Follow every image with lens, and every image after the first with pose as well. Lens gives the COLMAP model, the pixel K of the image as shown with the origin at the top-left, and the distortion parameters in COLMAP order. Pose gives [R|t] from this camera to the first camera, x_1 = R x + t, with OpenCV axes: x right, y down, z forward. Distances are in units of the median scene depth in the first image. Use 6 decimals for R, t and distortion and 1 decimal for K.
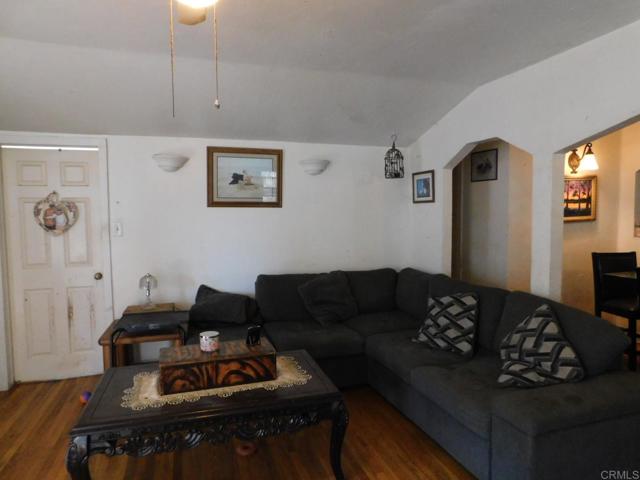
lens RADIAL K [[420.1, 0, 320.0], [0, 420.1, 240.0], [0, 0, 1]] dist [-0.077298, 0.057780]
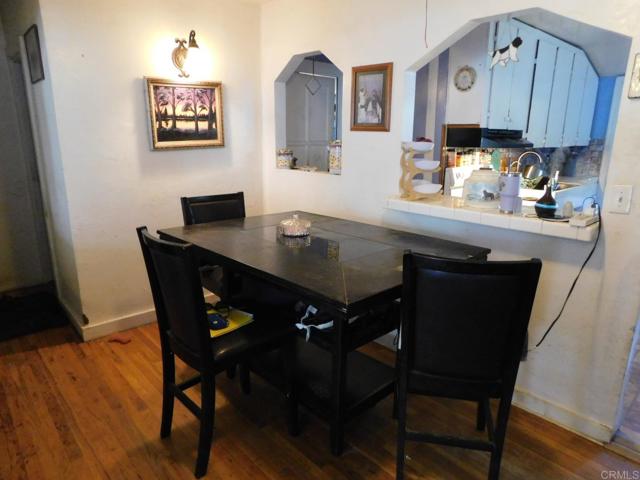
lens RADIAL K [[420.1, 0, 320.0], [0, 420.1, 240.0], [0, 0, 1]] dist [-0.077298, 0.057780]
pose [[0.911299, -0.080785, 0.403742, 0.426824], [0.011360, 0.985124, 0.171471, -0.007100], [-0.411588, -0.151675, 0.898660, 0.195165]]
